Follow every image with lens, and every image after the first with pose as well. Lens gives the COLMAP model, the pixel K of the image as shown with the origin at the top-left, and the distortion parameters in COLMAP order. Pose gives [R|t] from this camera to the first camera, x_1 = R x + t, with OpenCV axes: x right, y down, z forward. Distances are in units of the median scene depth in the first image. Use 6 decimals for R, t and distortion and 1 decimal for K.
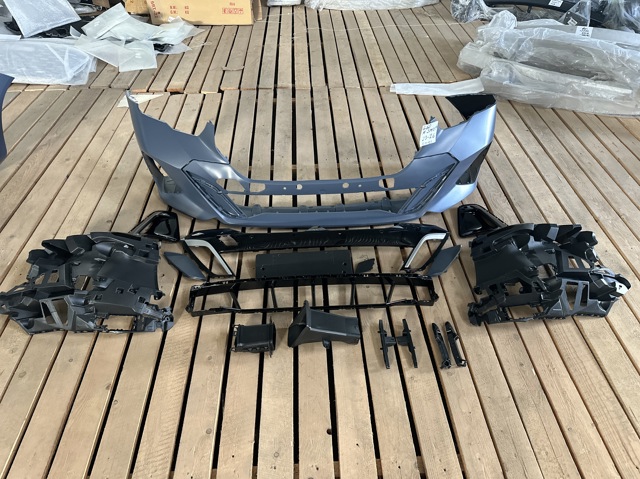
lens RADIAL K [[446.0, 0, 320.0], [0, 446.0, 239.5], [0, 0, 1]] dist [0.012166, -0.003418]
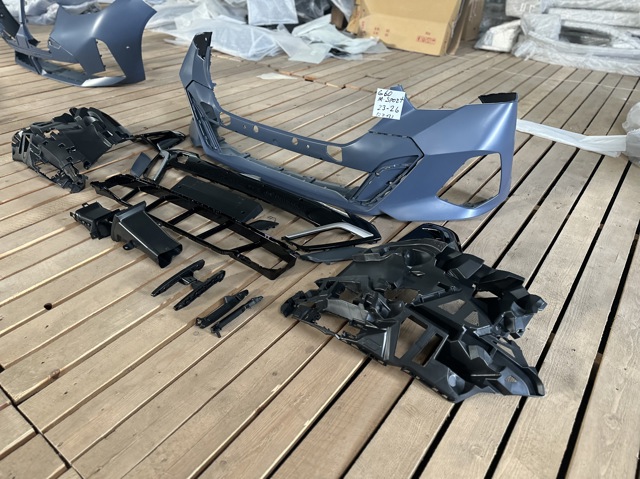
lens RADIAL K [[453.3, 0, 320.0], [0, 453.3, 239.5], [0, 0, 1]] dist [0.081601, -0.099319]
pose [[0.781873, 0.368631, -0.502778, 0.647118], [-0.448614, 0.892684, -0.043137, 0.073306], [0.432920, 0.259281, 0.863339, 0.292461]]
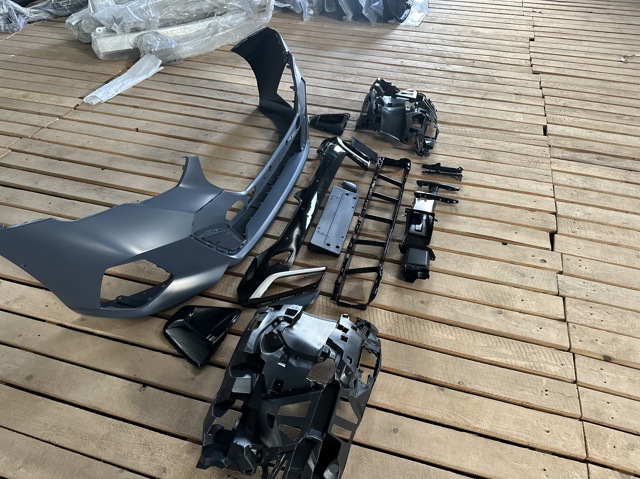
lens RADIAL K [[453.3, 0, 320.0], [0, 453.3, 239.5], [0, 0, 1]] dist [0.081601, -0.099319]
pose [[0.317542, -0.637561, 0.701914, -0.804468], [0.648365, 0.686135, 0.329911, -0.272963], [-0.691946, 0.350336, 0.631249, 0.387439]]
